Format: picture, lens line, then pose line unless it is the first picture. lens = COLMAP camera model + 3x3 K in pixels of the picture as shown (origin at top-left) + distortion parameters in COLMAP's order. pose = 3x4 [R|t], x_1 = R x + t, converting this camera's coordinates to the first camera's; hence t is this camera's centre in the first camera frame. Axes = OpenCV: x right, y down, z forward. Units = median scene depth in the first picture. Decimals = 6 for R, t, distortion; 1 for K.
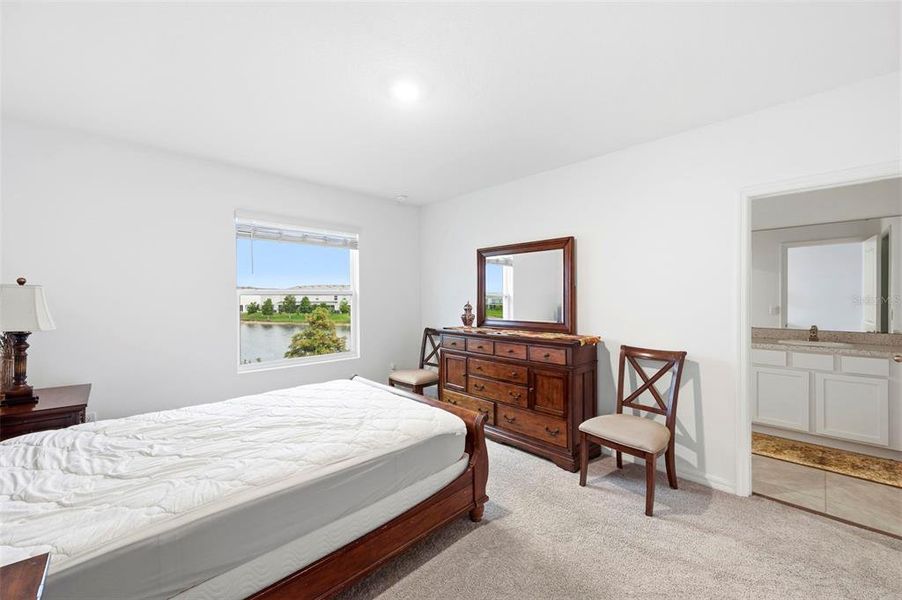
lens RADIAL K [[357.6, 0, 452.1], [0, 357.6, 299.0], [0, 0, 1]] dist [-0.001854, -0.000137]
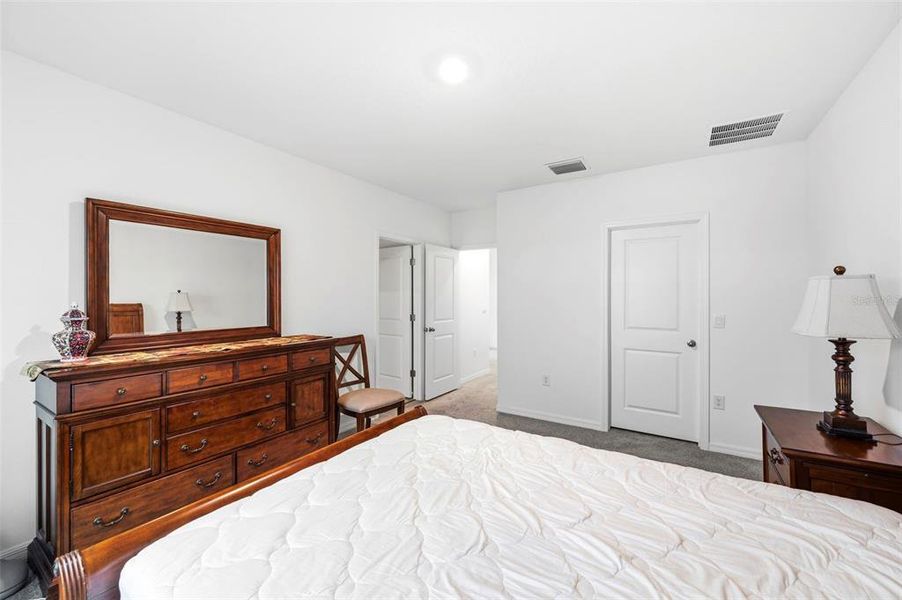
lens RADIAL K [[369.9, 0, 465.7], [0, 369.9, 295.2], [0, 0, 1]] dist [0.000942, -0.000007]
pose [[-0.242793, 0.002761, 0.970074, -0.699317], [0.013470, 0.999909, 0.000525, -0.001690], [-0.969985, 0.013194, -0.242808, 0.782280]]
